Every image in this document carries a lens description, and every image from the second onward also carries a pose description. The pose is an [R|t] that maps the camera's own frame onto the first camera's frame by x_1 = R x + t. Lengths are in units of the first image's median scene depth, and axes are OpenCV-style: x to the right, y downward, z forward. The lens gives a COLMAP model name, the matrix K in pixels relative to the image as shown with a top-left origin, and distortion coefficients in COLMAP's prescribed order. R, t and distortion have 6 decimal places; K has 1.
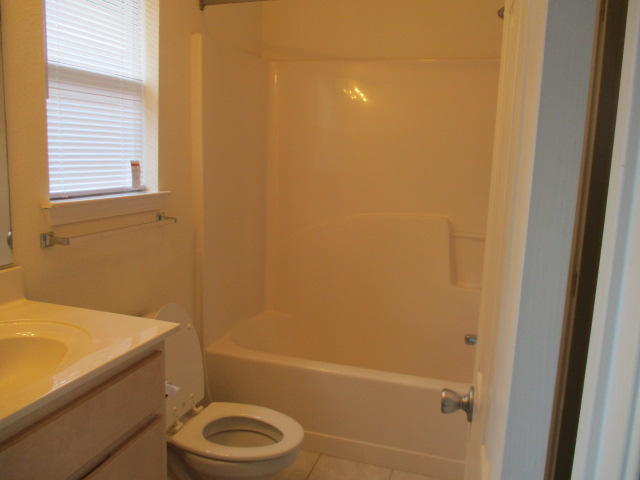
lens RADIAL K [[528.6, 0, 329.4], [0, 528.6, 236.5], [0, 0, 1]] dist [-0.039789, 0.037747]
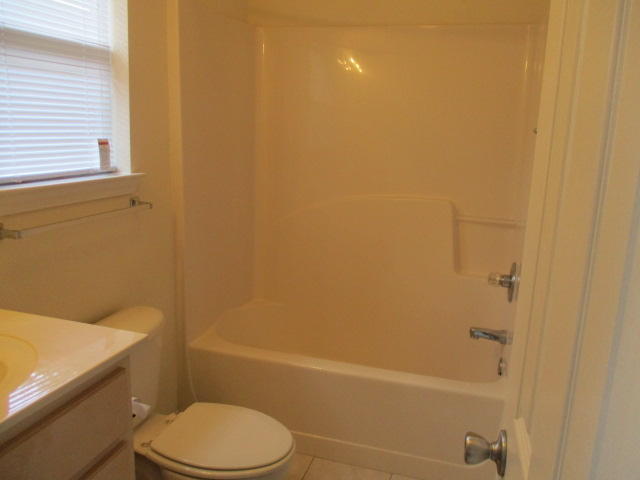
lens RADIAL K [[528.6, 0, 329.4], [0, 528.6, 236.5], [0, 0, 1]] dist [-0.039789, 0.037747]
pose [[0.999908, -0.002239, 0.013383, -0.001122], [0.001602, 0.998874, 0.047406, -0.020950], [-0.013474, -0.047380, 0.998786, 0.104022]]
